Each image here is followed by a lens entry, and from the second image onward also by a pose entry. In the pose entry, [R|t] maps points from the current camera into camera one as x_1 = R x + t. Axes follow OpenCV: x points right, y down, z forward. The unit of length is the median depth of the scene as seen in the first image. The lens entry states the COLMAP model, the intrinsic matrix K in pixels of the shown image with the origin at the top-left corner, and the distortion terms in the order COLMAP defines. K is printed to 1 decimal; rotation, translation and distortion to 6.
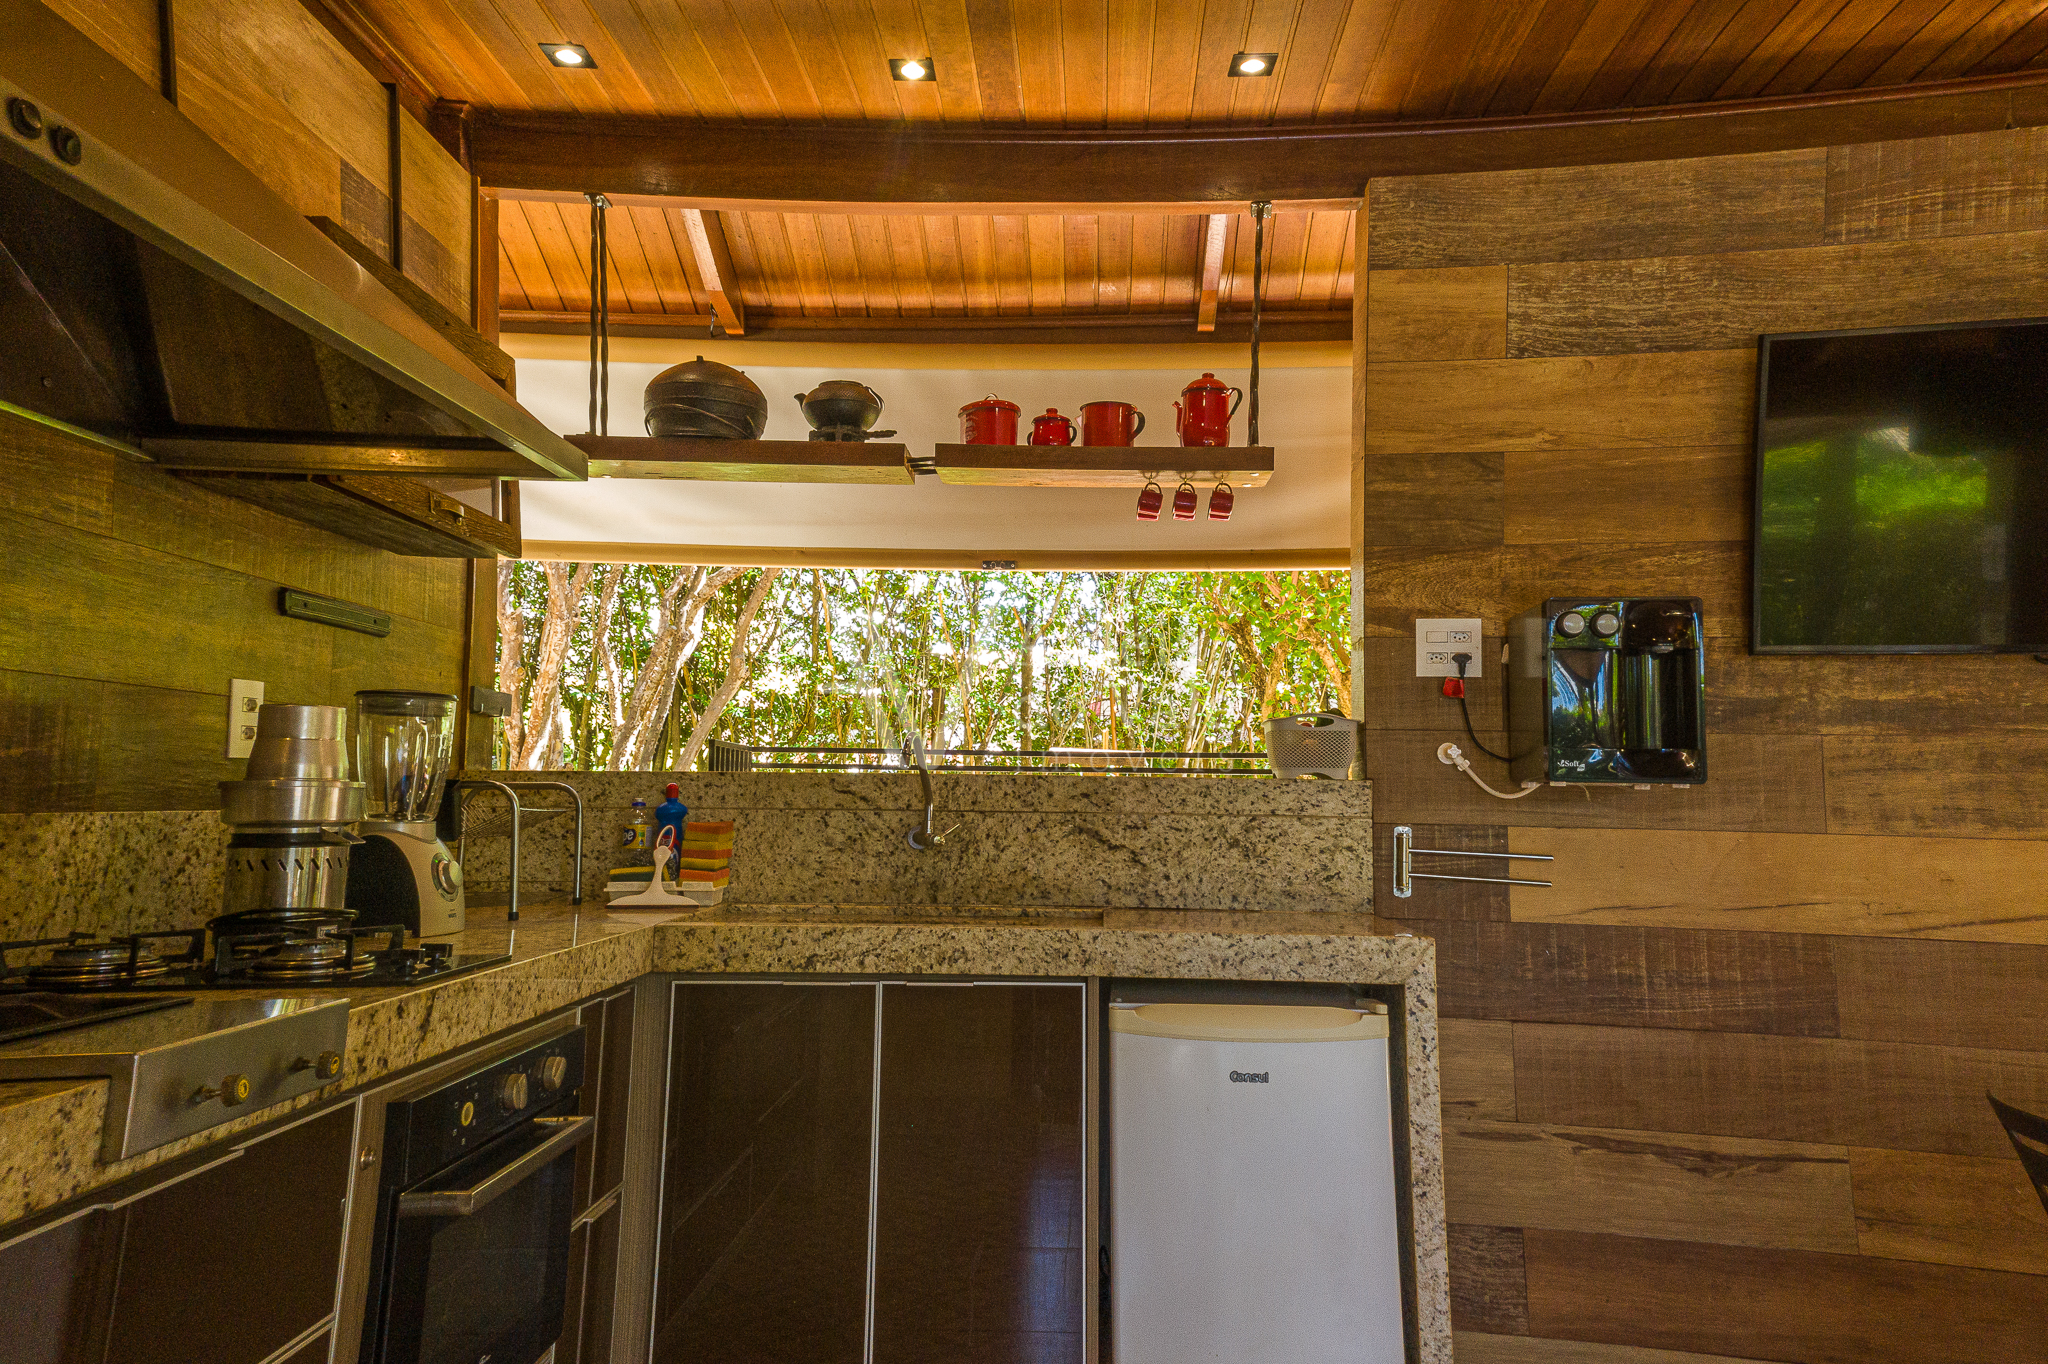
lens RADIAL K [[1554.3, 0, 1023.2], [0, 1554.3, 686.9], [0, 0, 1]] dist [0.234460, 0.097365]
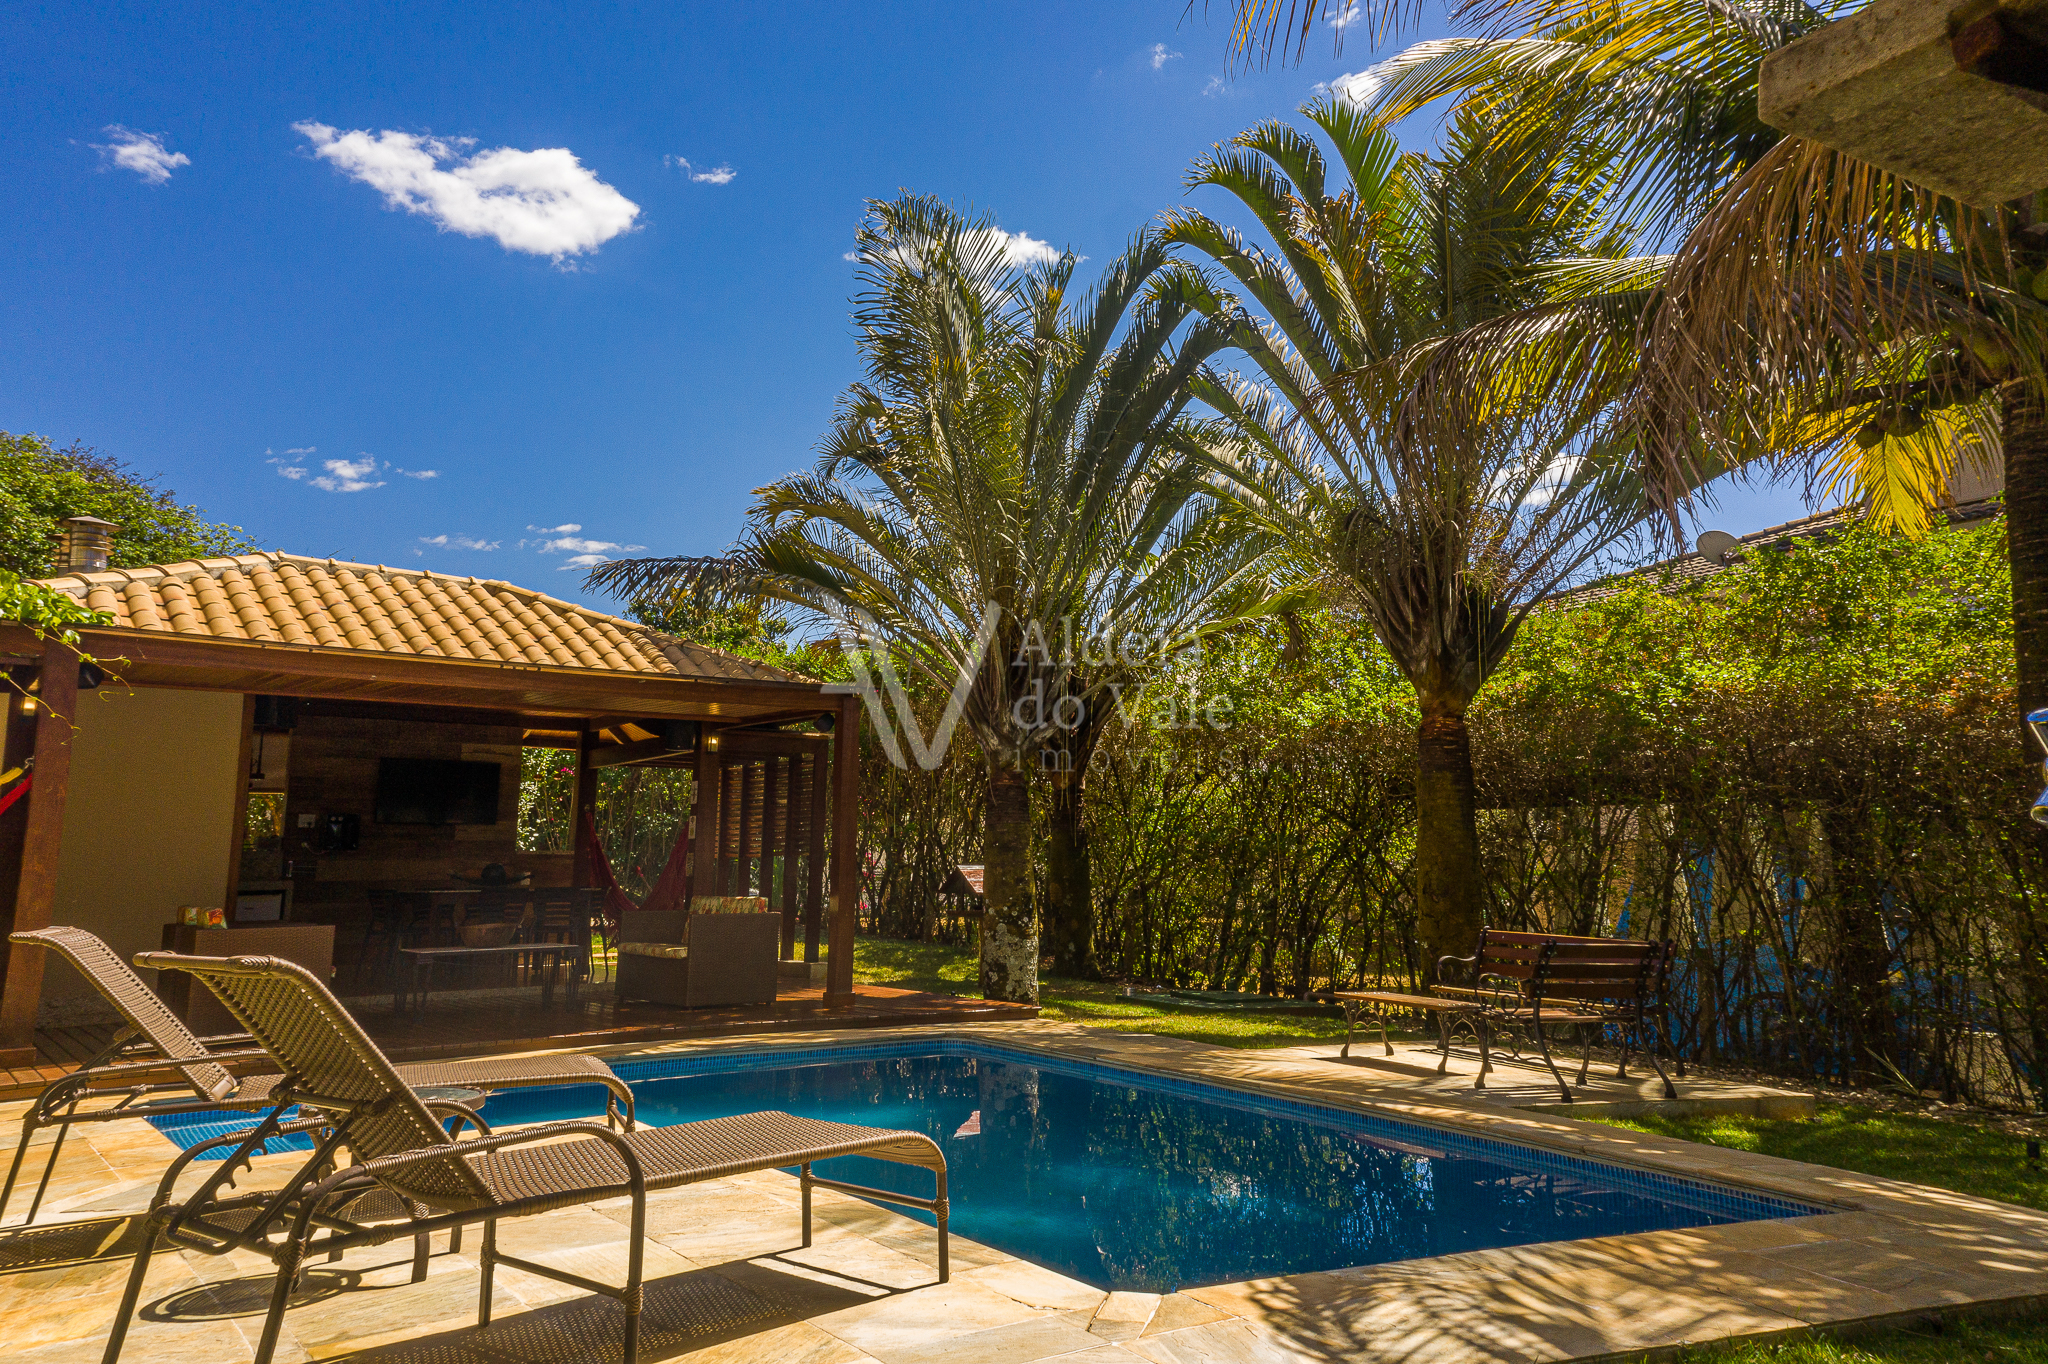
lens RADIAL K [[1554.3, 0, 1026.8], [0, 1554.3, 695.1], [0, 0, 1]] dist [0.234460, 0.097365]
pose [[0.803225, 0.069673, 0.591588, -0.865104], [-0.049767, 0.997513, -0.049908, -0.252889], [-0.593594, 0.010646, 0.804694, -3.985247]]
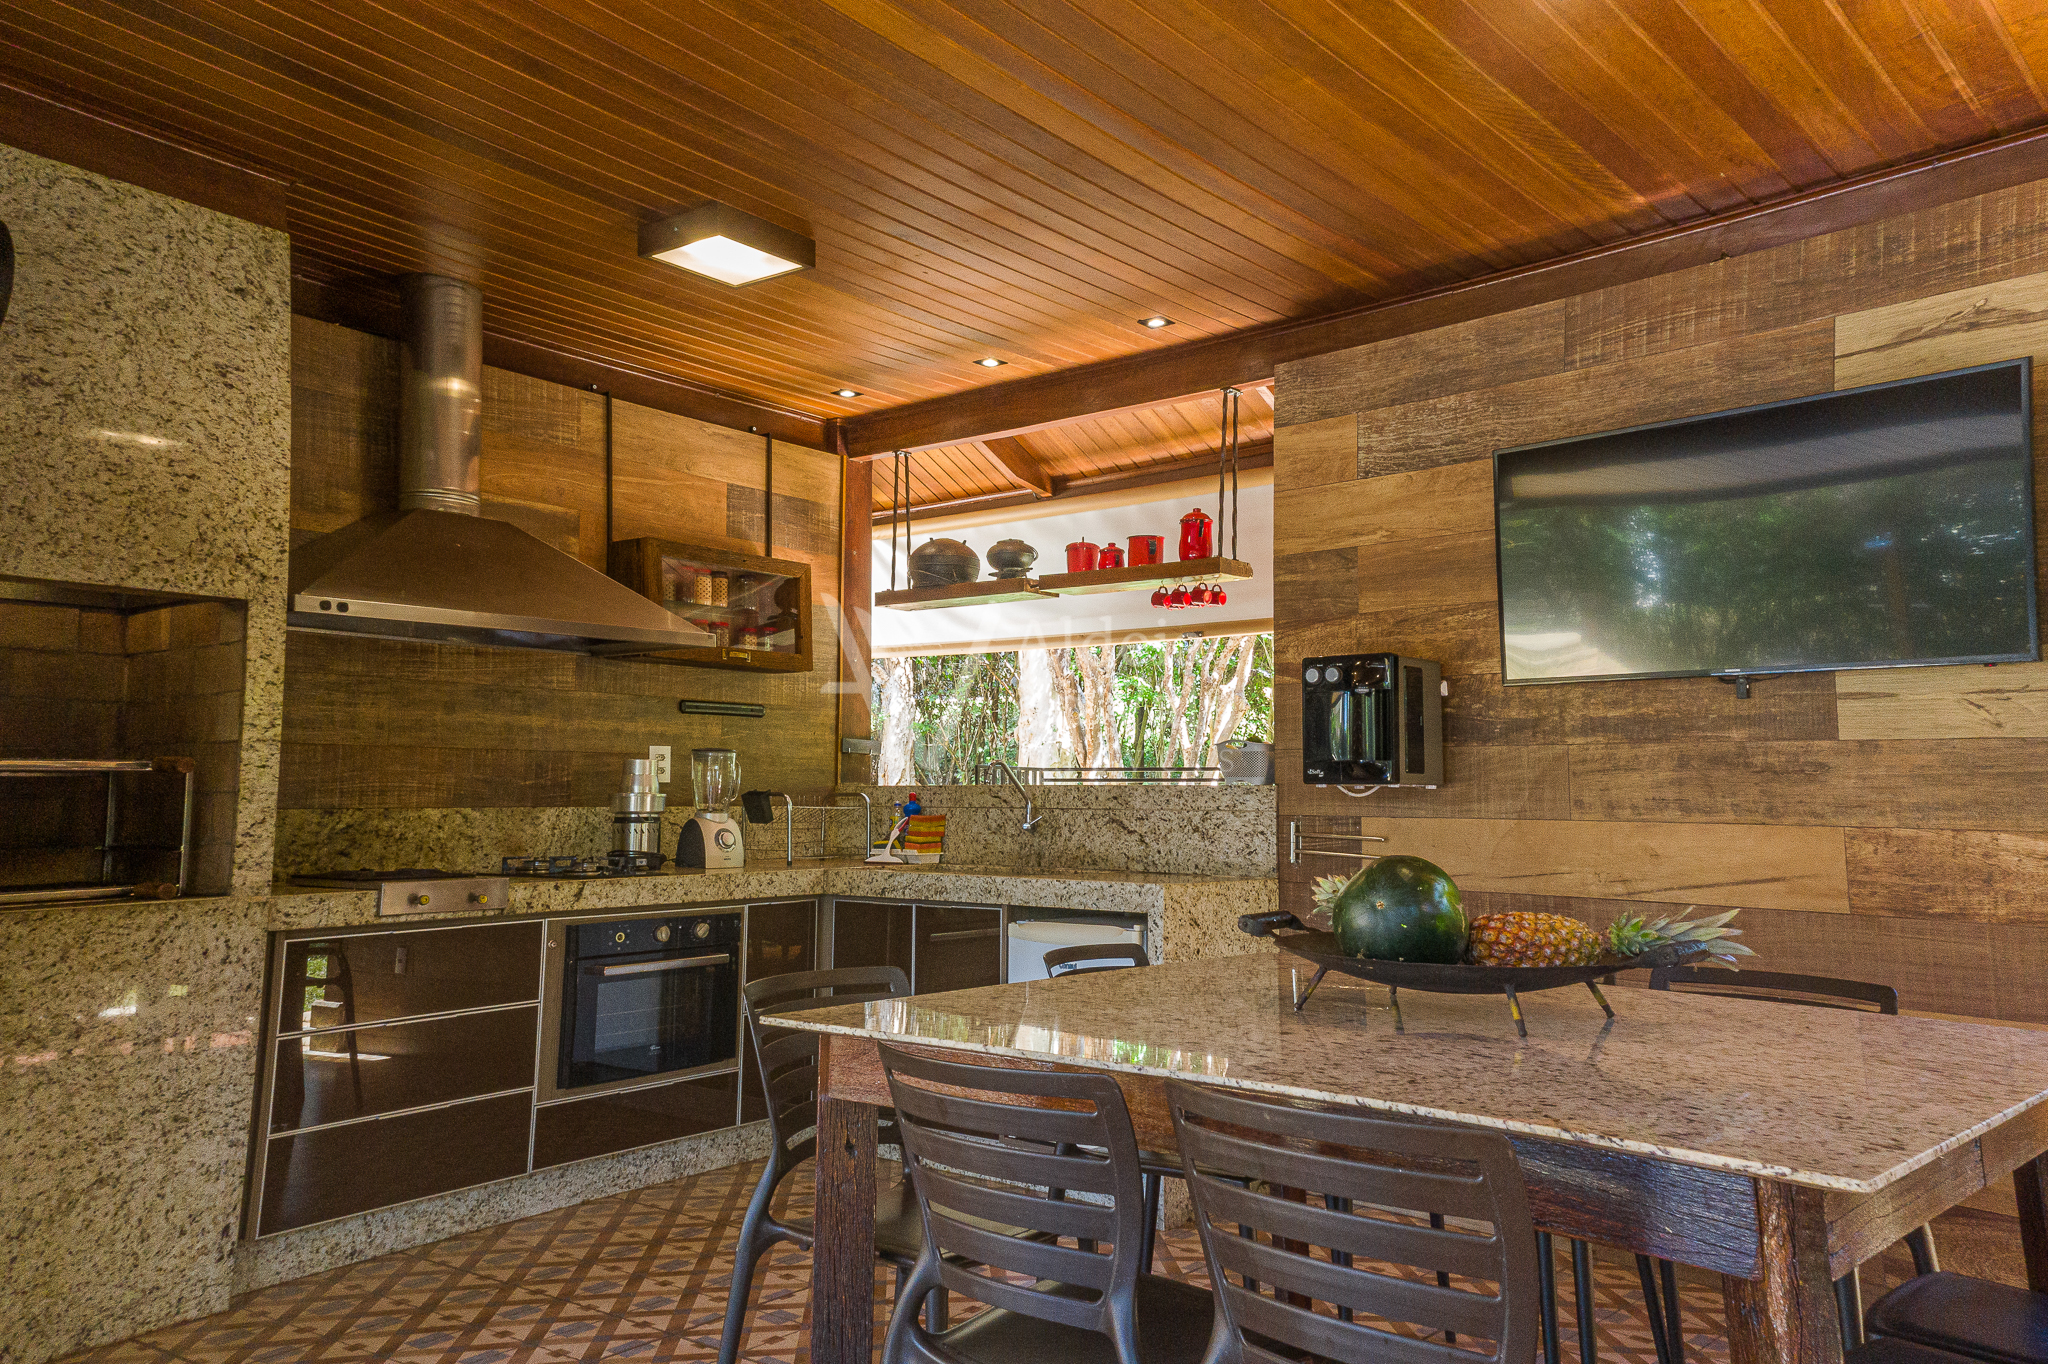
lens RADIAL K [[1554.3, 0, 1027.5], [0, 1554.3, 687.2], [0, 0, 1]] dist [0.234460, 0.097365]
pose [[0.794693, -0.051808, -0.604797, 0.903256], [0.048894, 0.998577, -0.021295, -0.010262], [0.605039, -0.012648, 0.796095, -0.266180]]
